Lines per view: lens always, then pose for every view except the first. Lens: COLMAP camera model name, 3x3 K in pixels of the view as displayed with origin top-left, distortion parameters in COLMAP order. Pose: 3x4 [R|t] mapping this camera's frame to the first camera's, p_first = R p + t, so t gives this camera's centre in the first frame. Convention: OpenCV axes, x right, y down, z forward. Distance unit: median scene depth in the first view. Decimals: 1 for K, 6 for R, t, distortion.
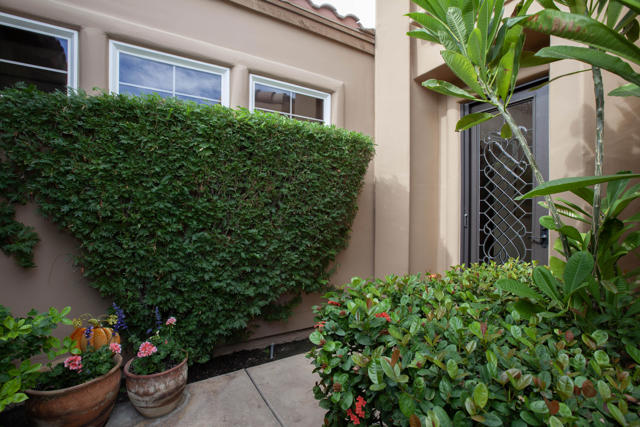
lens RADIAL K [[297.1, 0, 320.0], [0, 297.1, 213.5], [0, 0, 1]] dist [-0.030724, 0.001019]
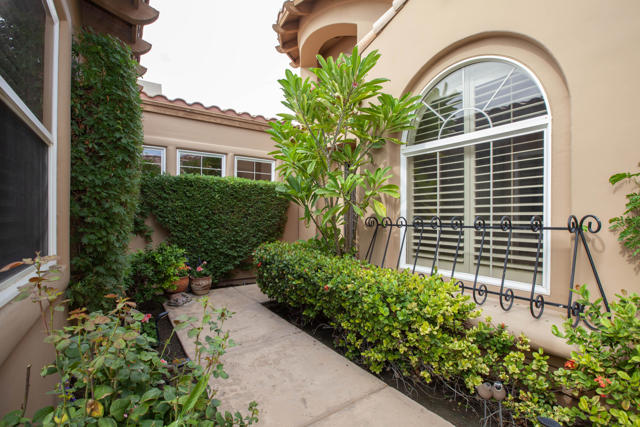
lens RADIAL K [[297.1, 0, 320.0], [0, 297.1, 213.5], [0, 0, 1]] dist [-0.030724, 0.001019]
pose [[0.997804, 0.005336, 0.066025, 0.293892], [-0.005163, 0.999983, -0.002801, -0.059610], [-0.066039, 0.002454, 0.997814, -1.461973]]
